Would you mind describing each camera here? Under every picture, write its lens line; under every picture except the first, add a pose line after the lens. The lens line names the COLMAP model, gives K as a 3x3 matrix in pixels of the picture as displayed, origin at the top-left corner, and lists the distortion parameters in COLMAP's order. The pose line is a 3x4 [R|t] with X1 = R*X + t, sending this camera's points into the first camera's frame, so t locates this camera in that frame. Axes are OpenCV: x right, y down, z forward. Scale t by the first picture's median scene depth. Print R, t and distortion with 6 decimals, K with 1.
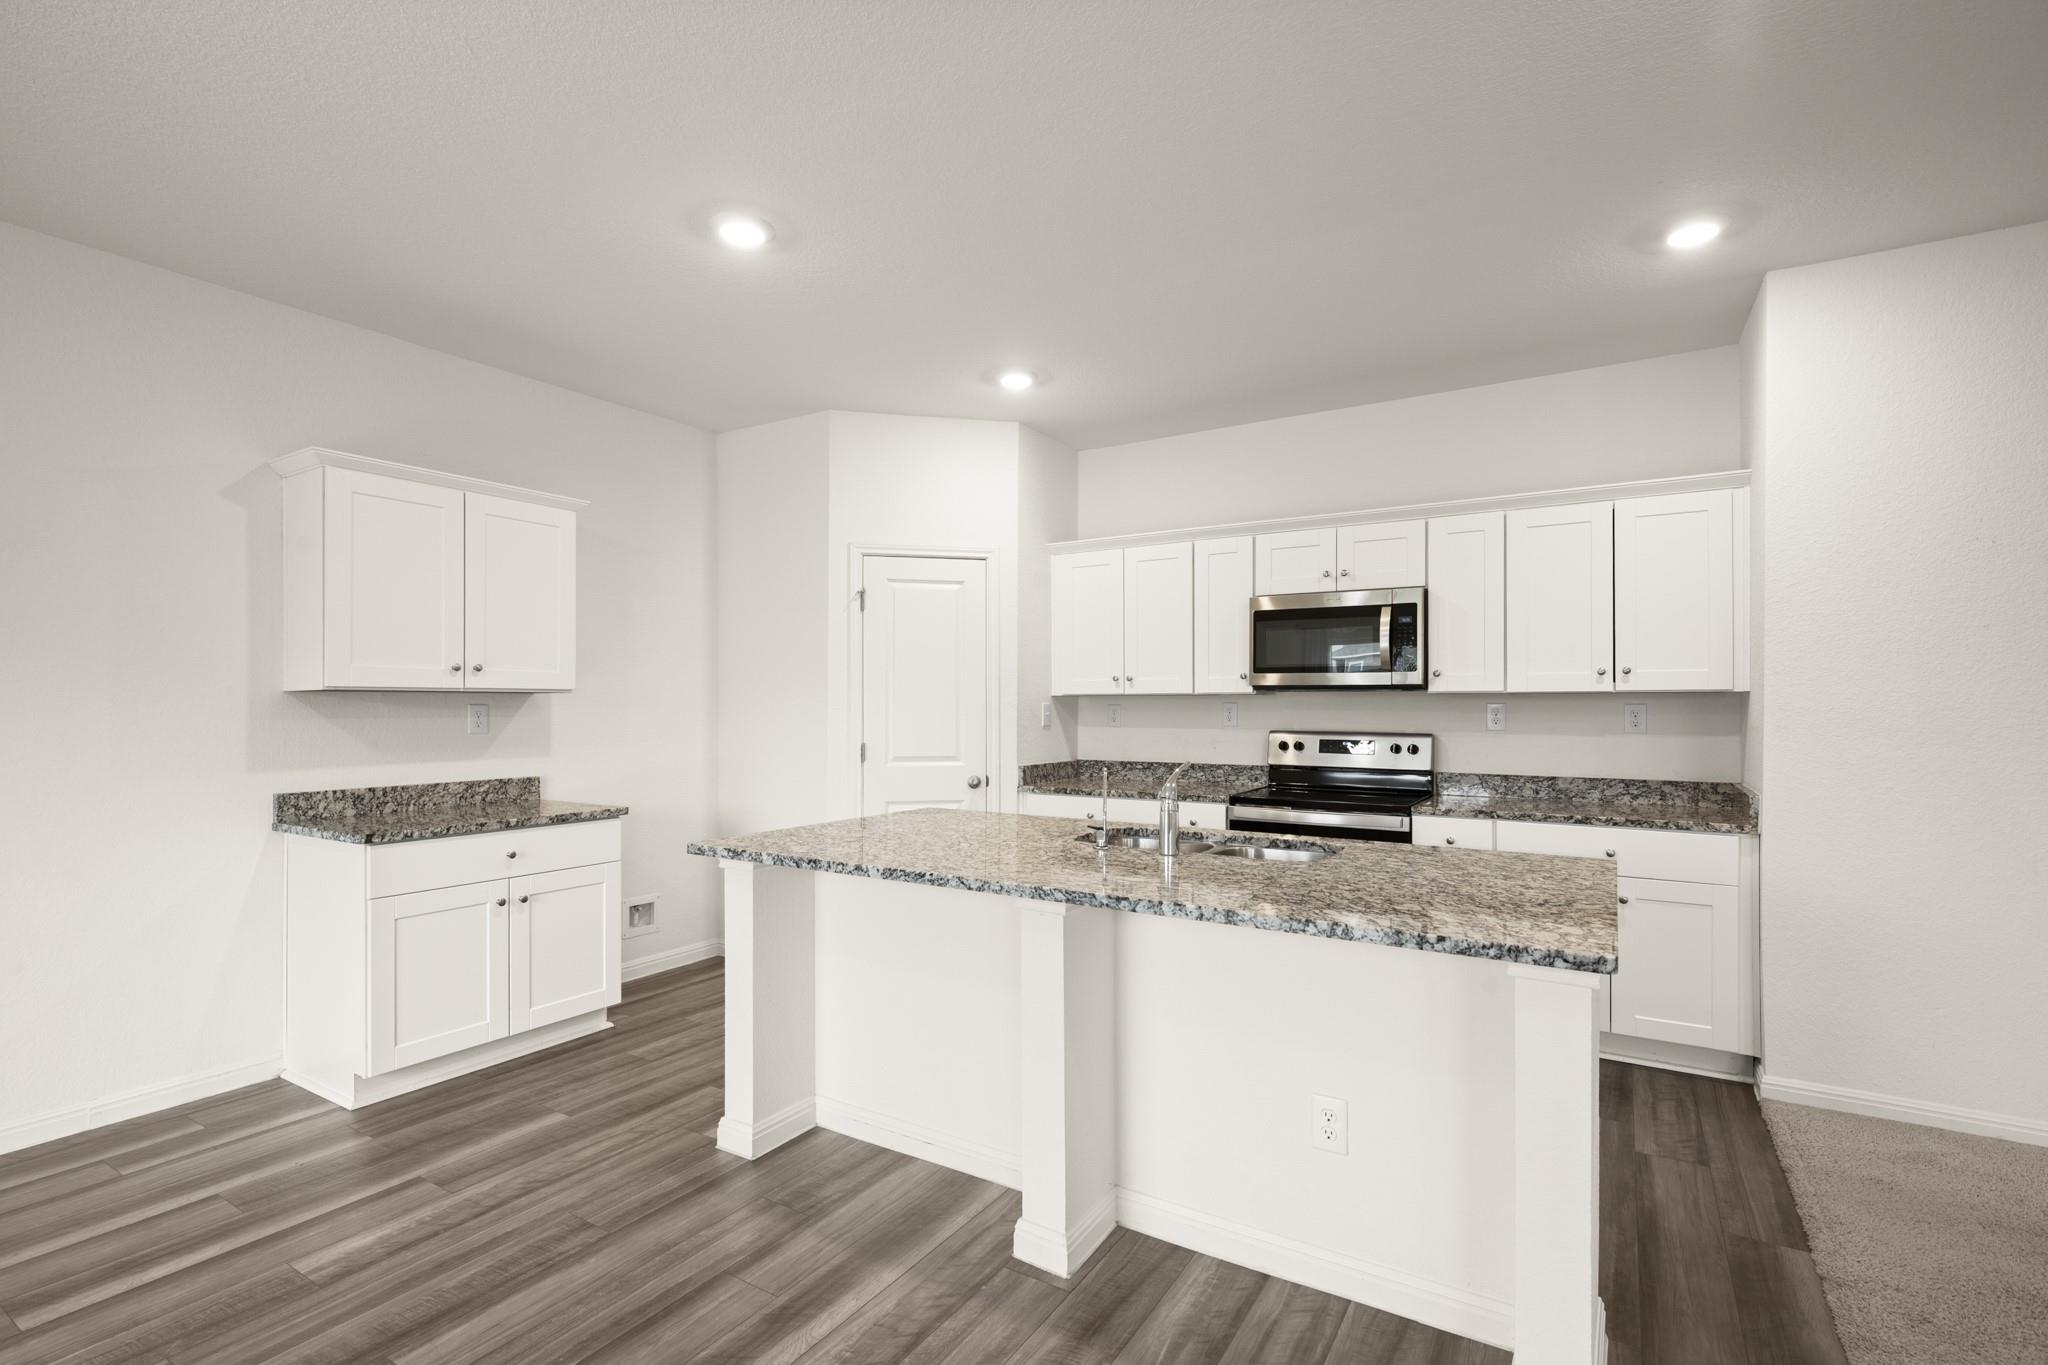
lens RADIAL K [[935.0, 0, 1031.4], [0, 935.0, 707.6], [0, 0, 1]] dist [-0.000803, 0.000137]
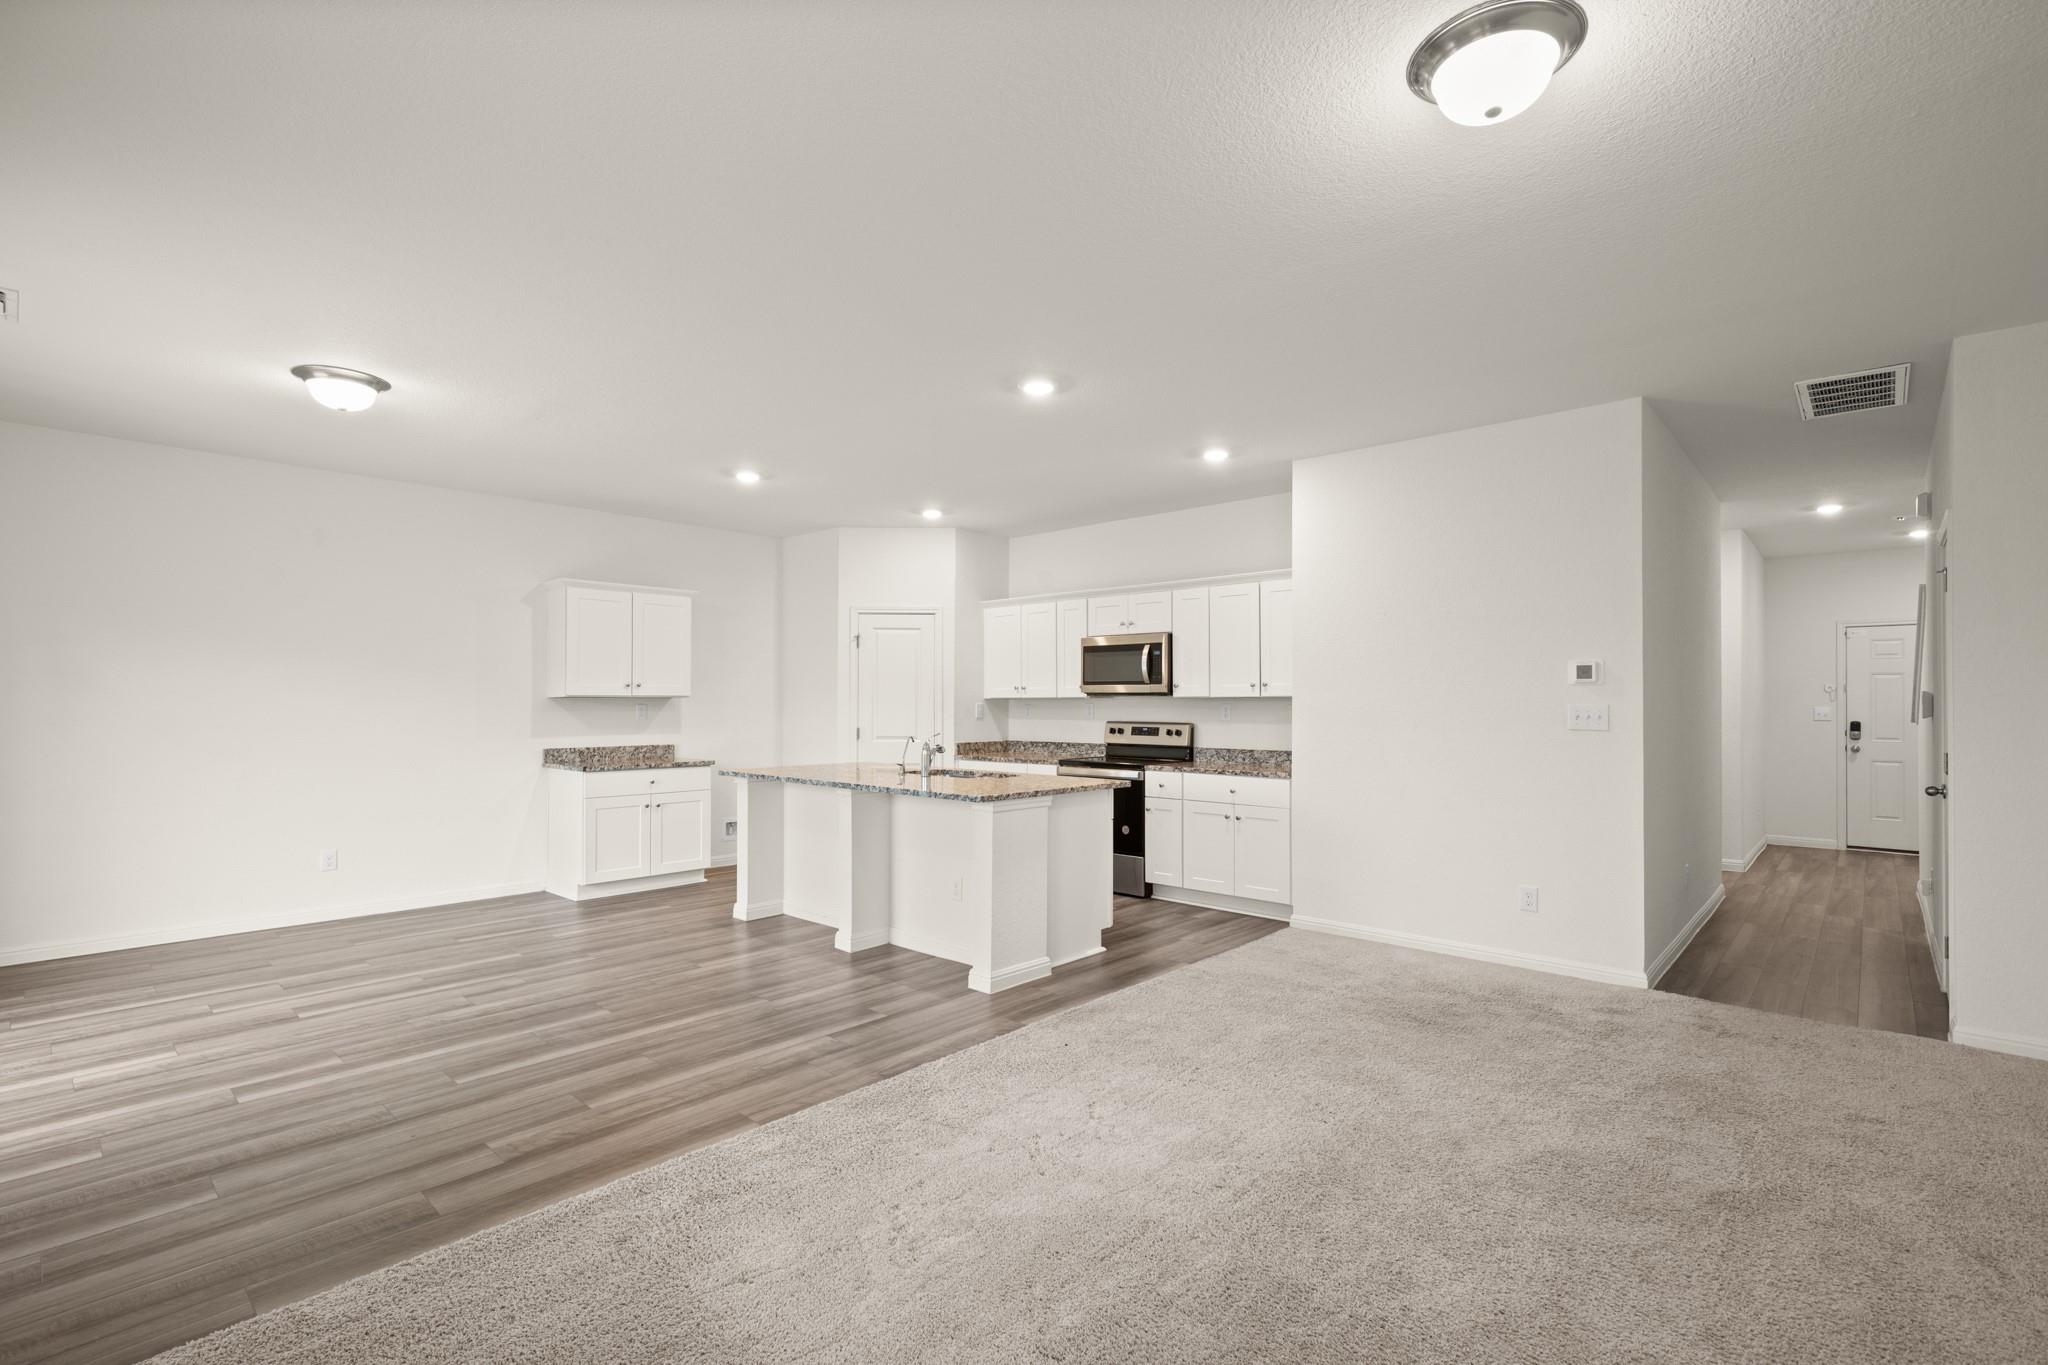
lens RADIAL K [[935.0, 0, 1039.4], [0, 935.0, 703.2], [0, 0, 1]] dist [-0.000803, 0.000137]
pose [[0.983358, 0.000525, -0.181676, 0.493143], [-0.001144, 0.999994, -0.003306, -0.000205], [0.181674, 0.003459, 0.983353, -0.640042]]
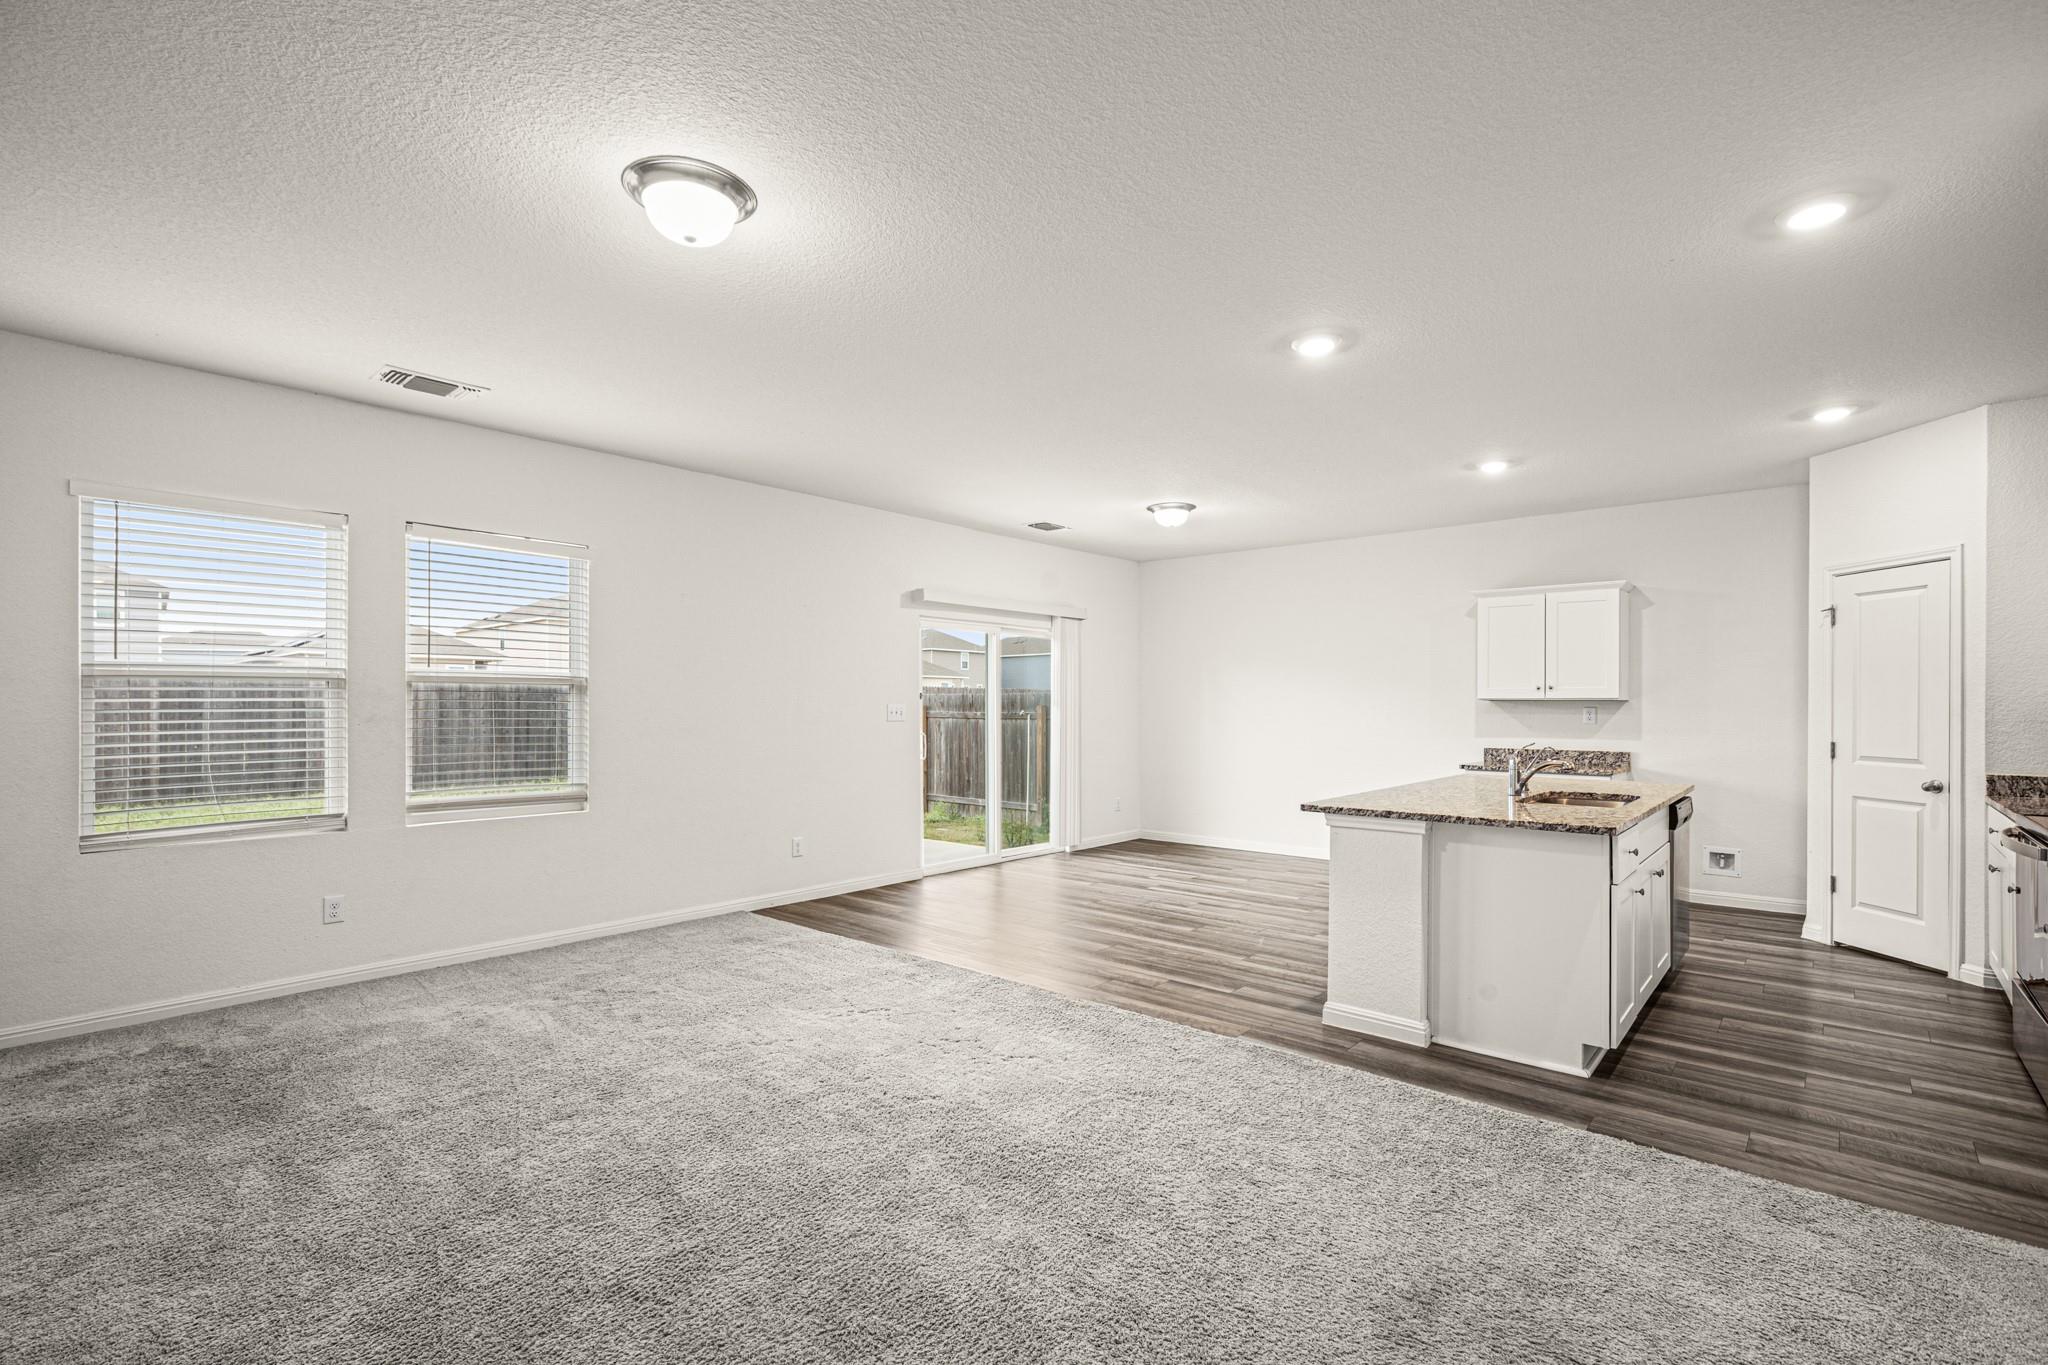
lens RADIAL K [[935.0, 0, 1020.9], [0, 935.0, 695.9], [0, 0, 1]] dist [-0.000803, 0.000137]
pose [[-0.173601, -0.010735, -0.984758, 1.264456], [-0.002948, 0.999942, -0.010381, -0.003060], [0.984812, 0.001101, -0.173623, 0.256518]]
